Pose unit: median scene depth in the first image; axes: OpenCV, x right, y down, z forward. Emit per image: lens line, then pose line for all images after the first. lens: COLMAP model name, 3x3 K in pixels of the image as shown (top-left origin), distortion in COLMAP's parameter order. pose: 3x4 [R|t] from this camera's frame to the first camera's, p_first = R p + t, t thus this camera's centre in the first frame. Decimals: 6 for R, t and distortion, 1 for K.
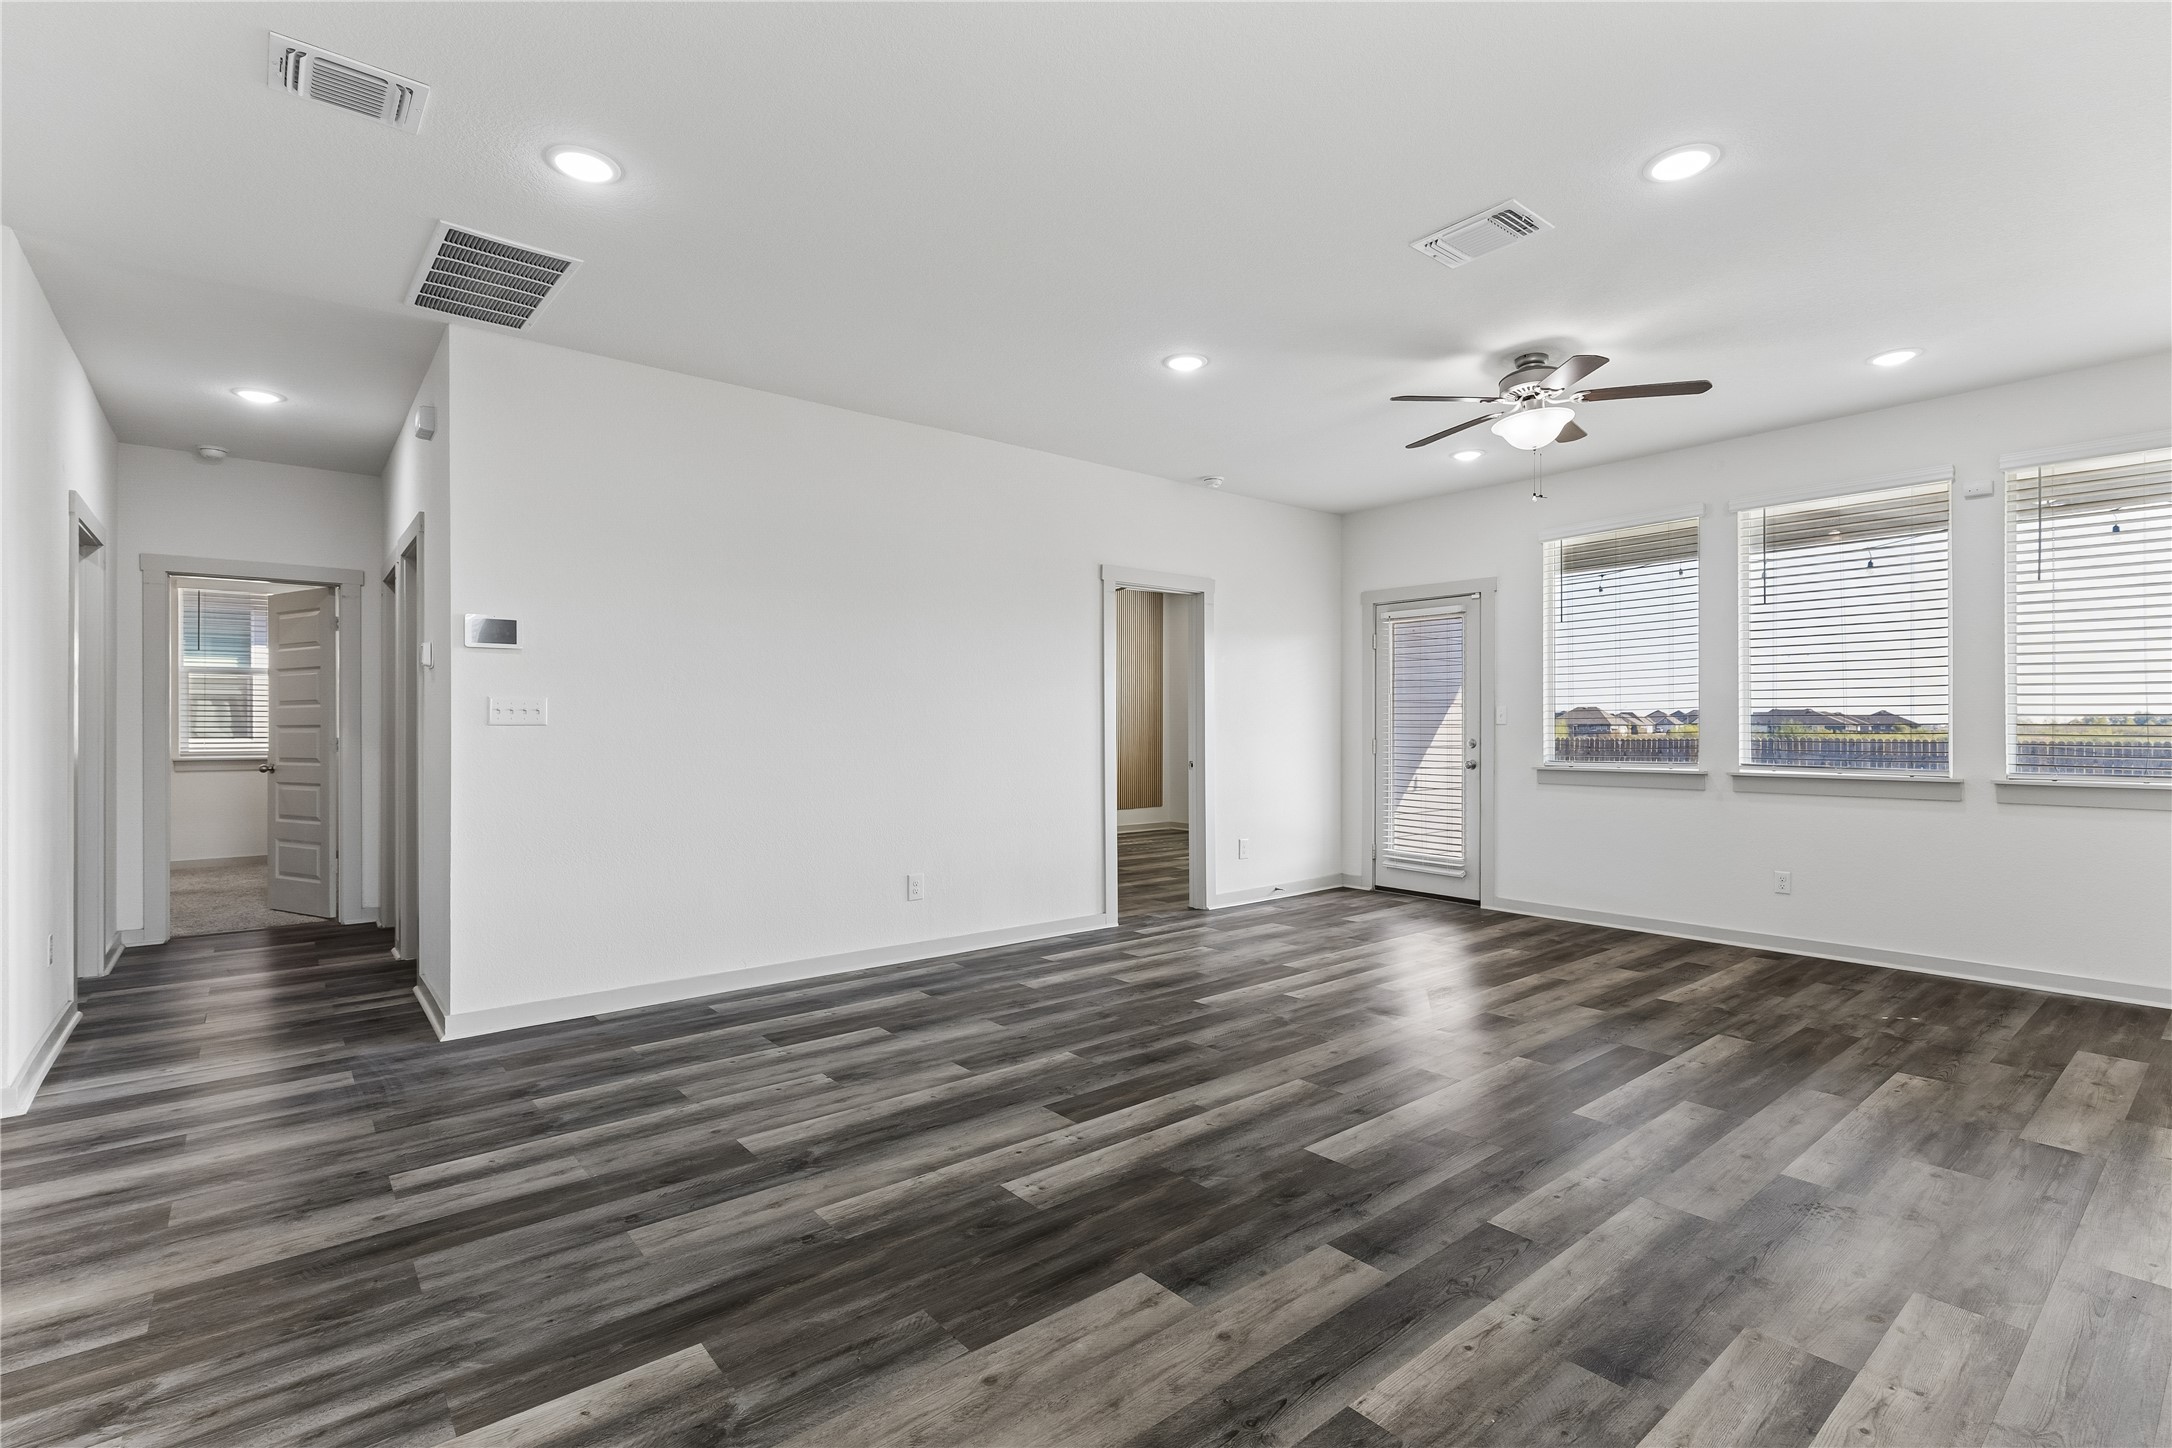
lens RADIAL K [[999.4, 0, 1089.0], [0, 999.4, 726.9], [0, 0, 1]] dist [0.005973, -0.001511]
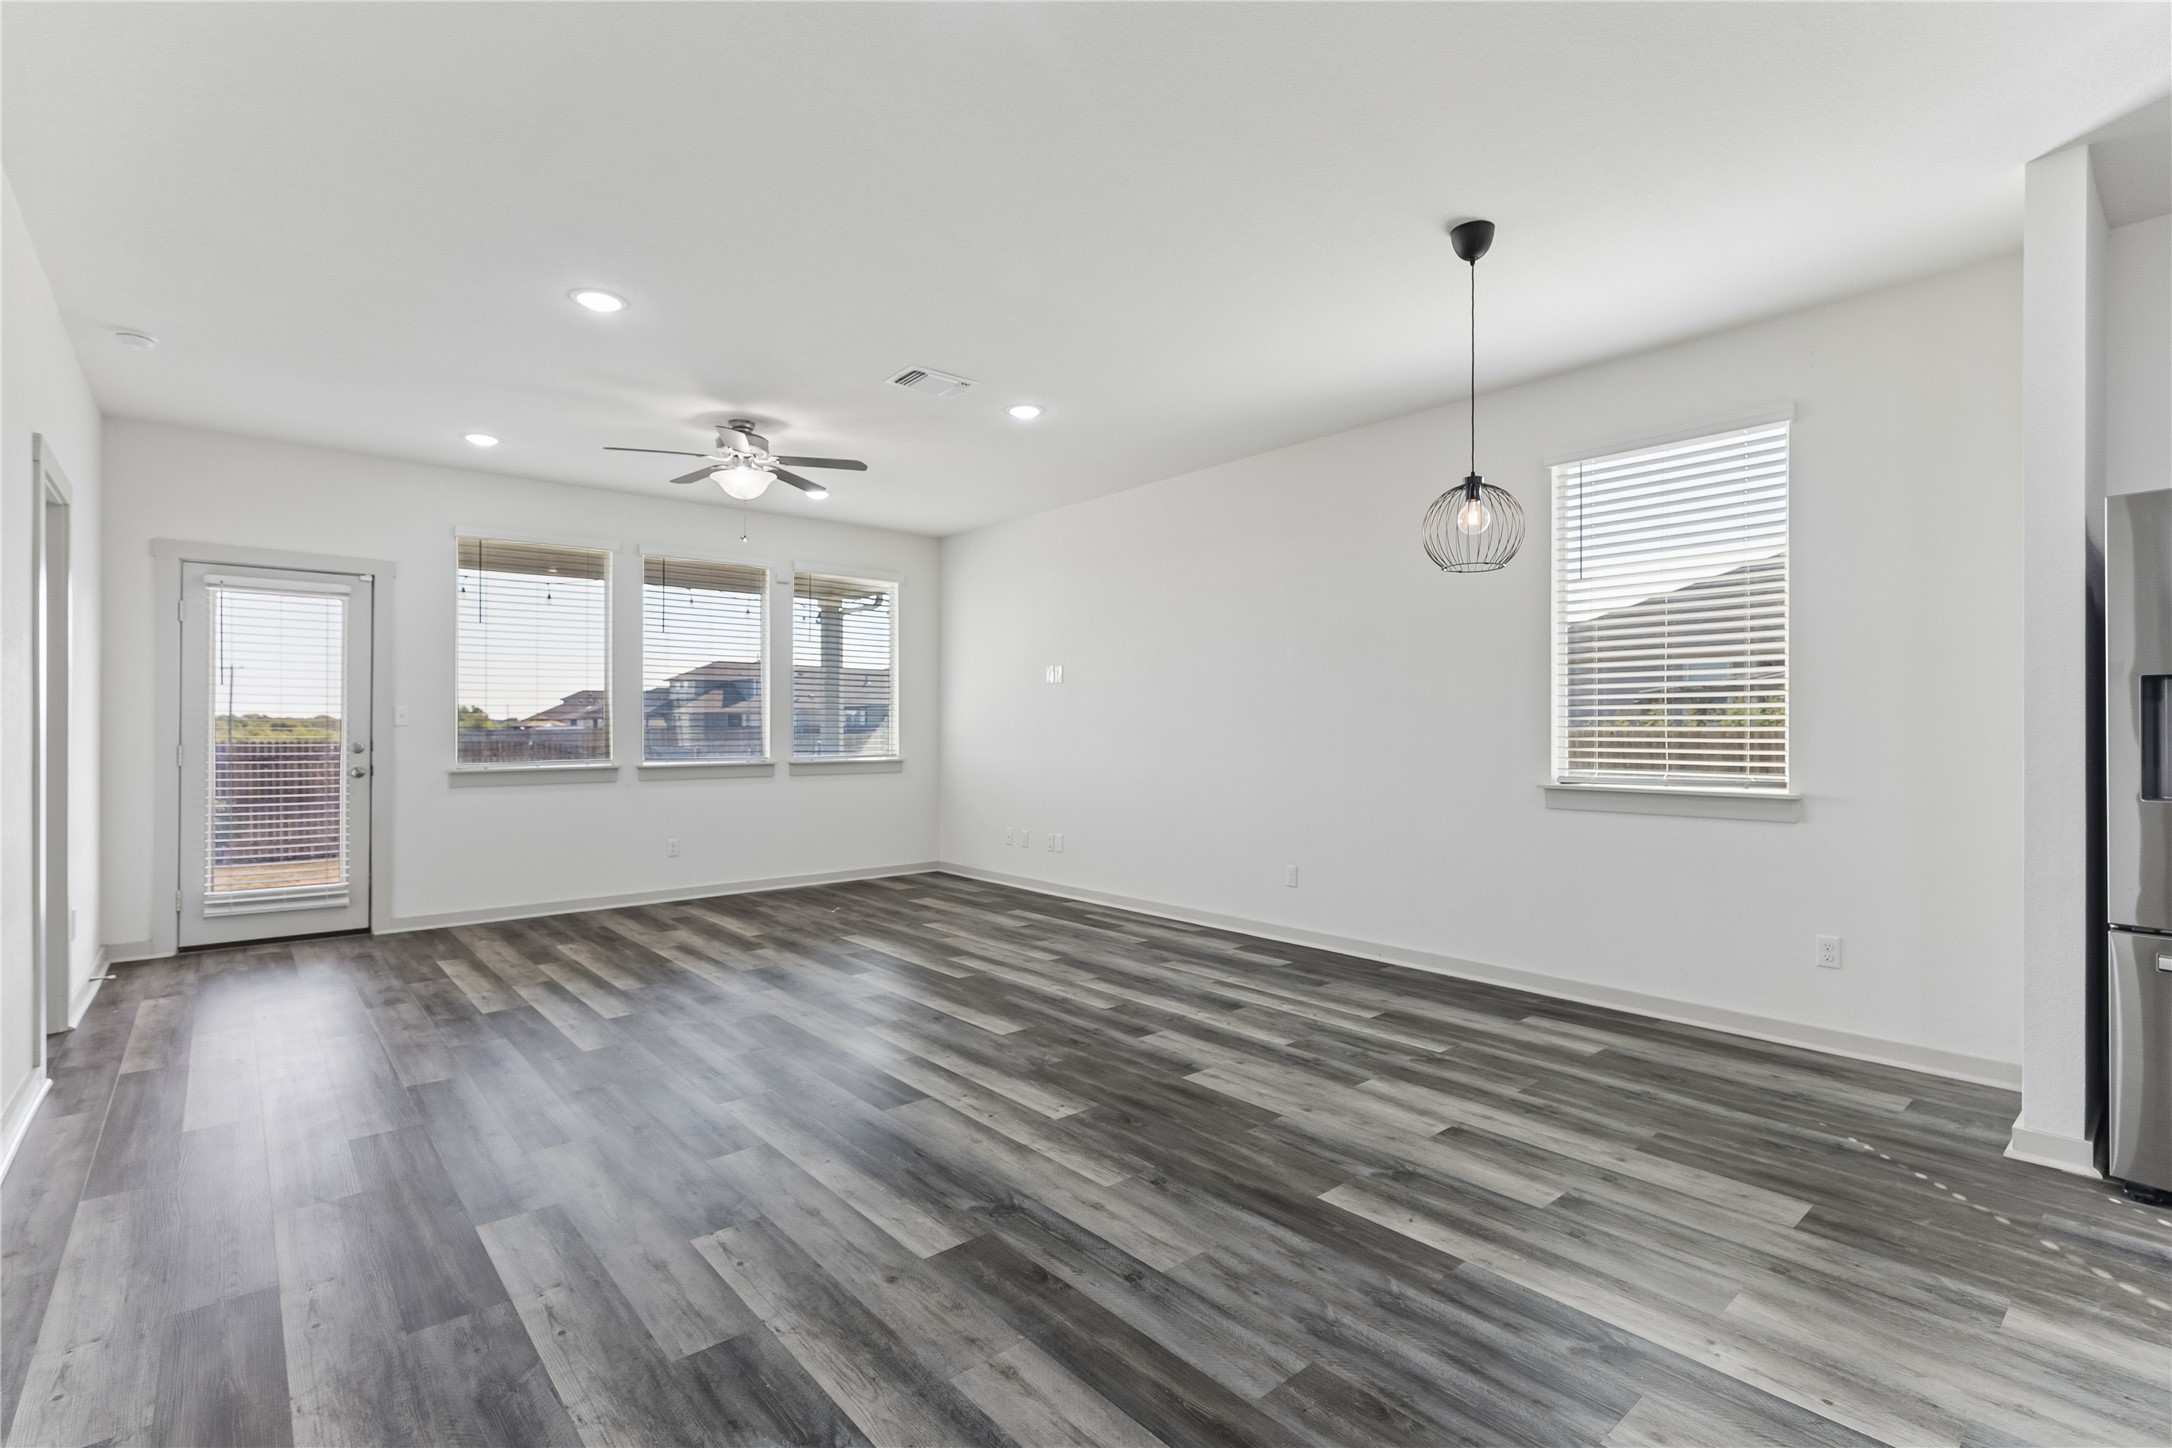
lens RADIAL K [[993.9, 0, 1093.3], [0, 993.9, 721.0], [0, 0, 1]] dist [0.000451, -0.000144]
pose [[-0.025605, 0.008108, 0.999639, -1.154393], [0.001021, 0.999967, -0.008085, 0.002512], [-0.999672, 0.000814, -0.025612, 0.909041]]
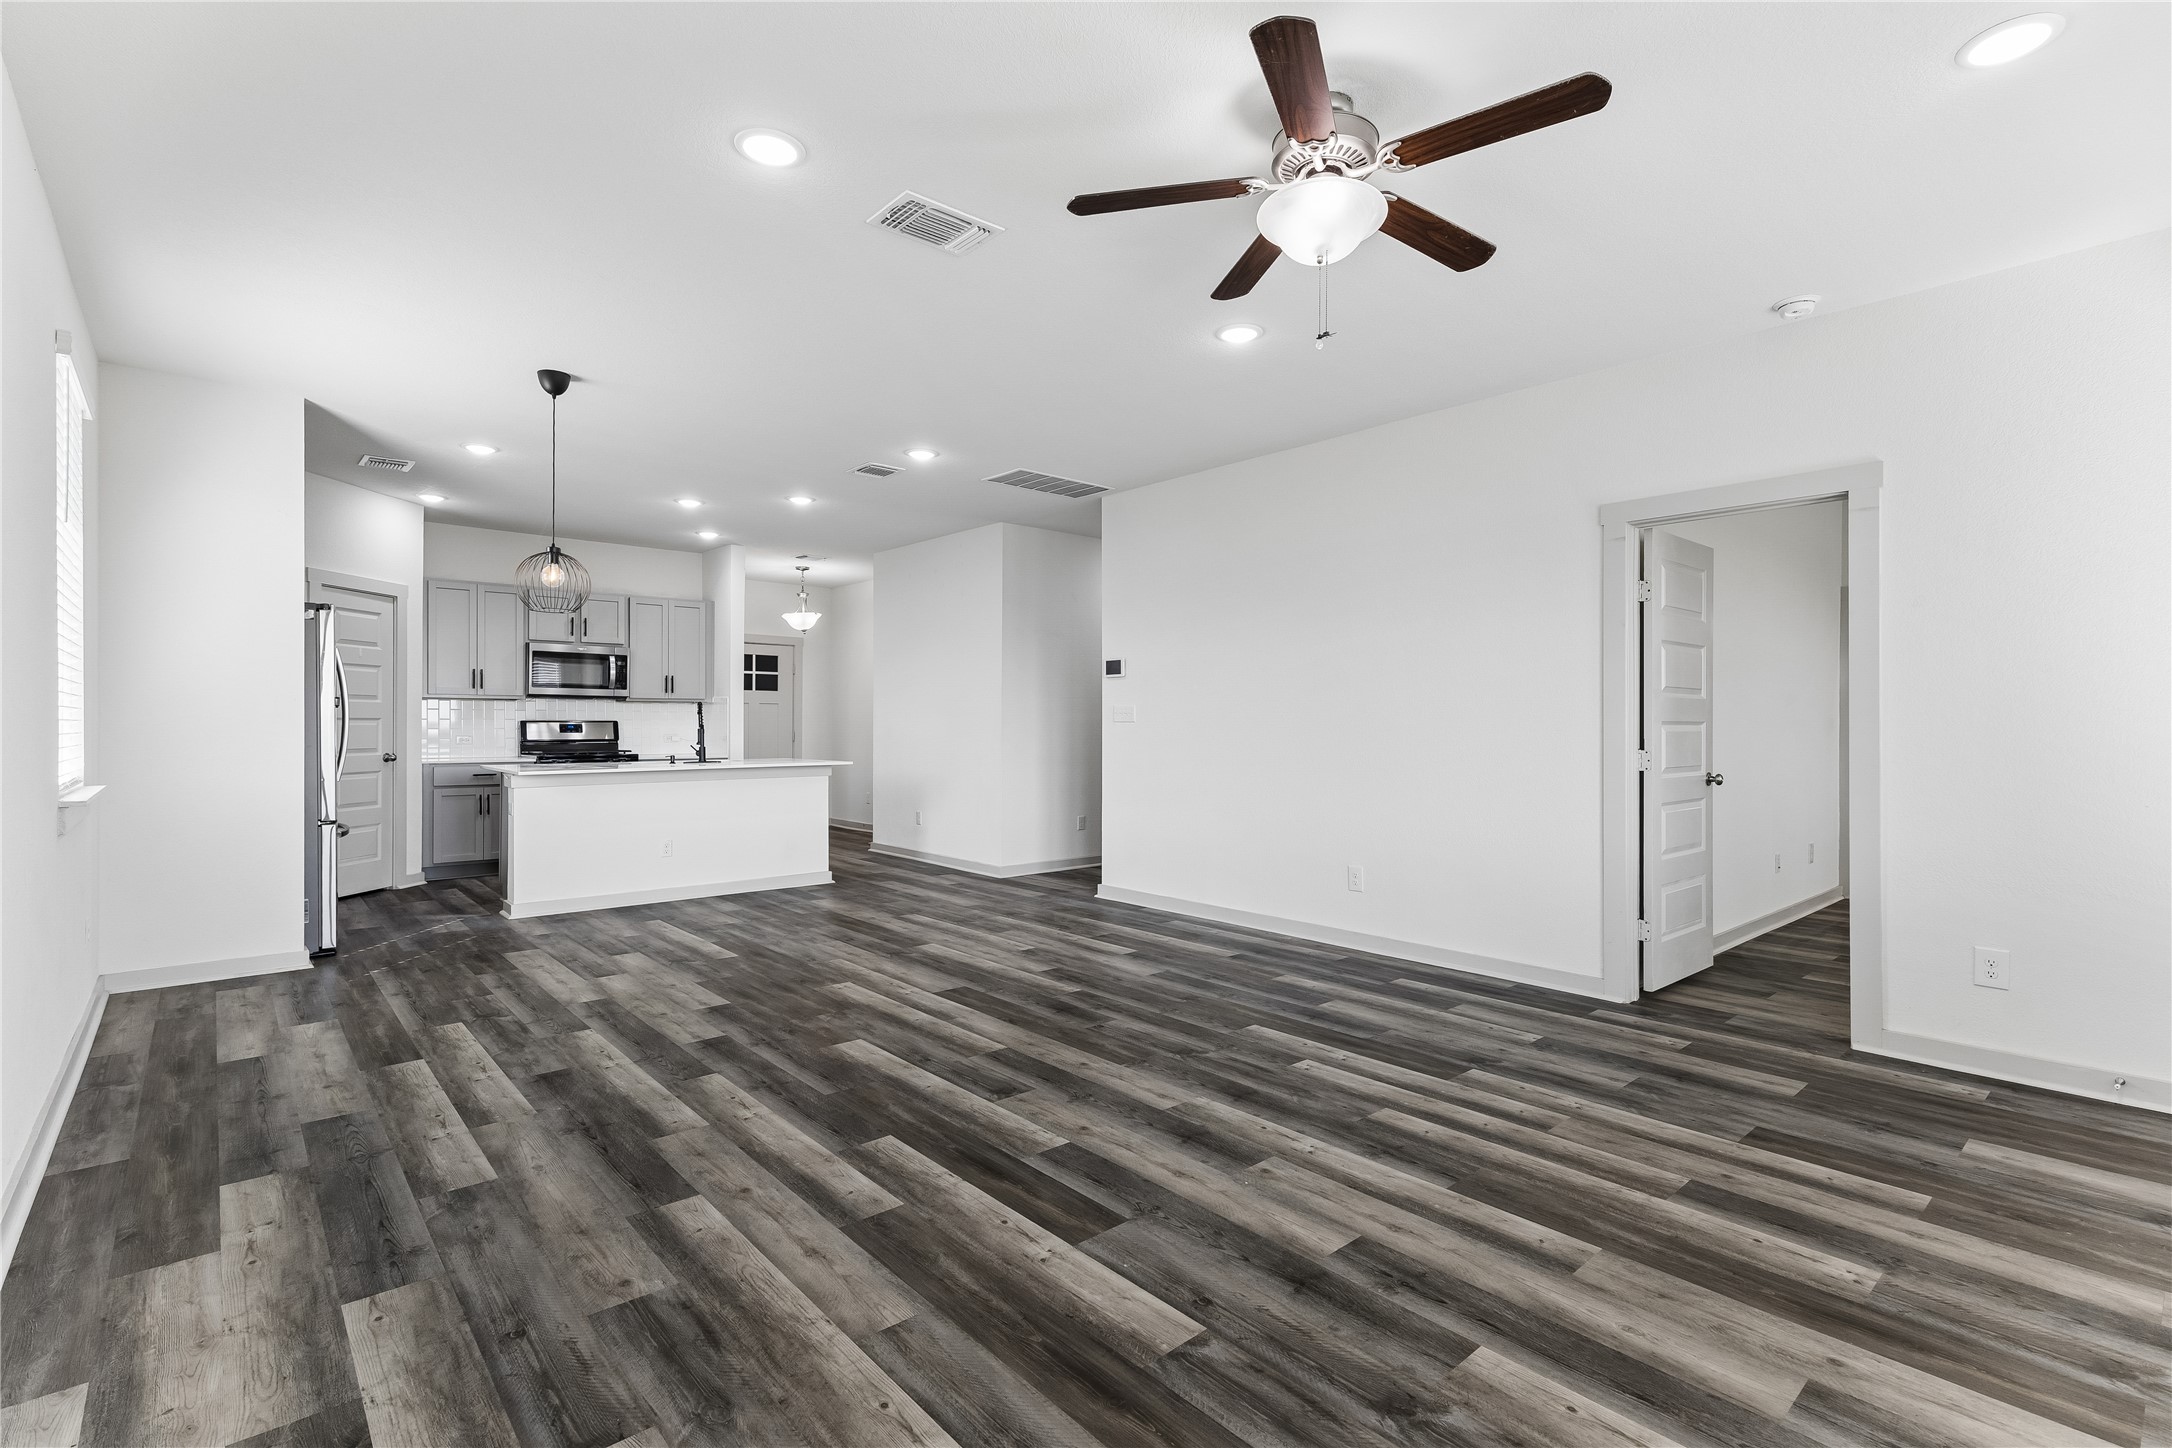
lens RADIAL K [[999.4, 0, 1089.0], [0, 999.4, 726.9], [0, 0, 1]] dist [0.005973, -0.001511]
pose [[0.026922, 0.005174, -0.999624, 1.553927], [-0.002963, 0.999983, 0.005096, -0.002330], [0.999633, 0.002824, 0.026937, 1.267926]]
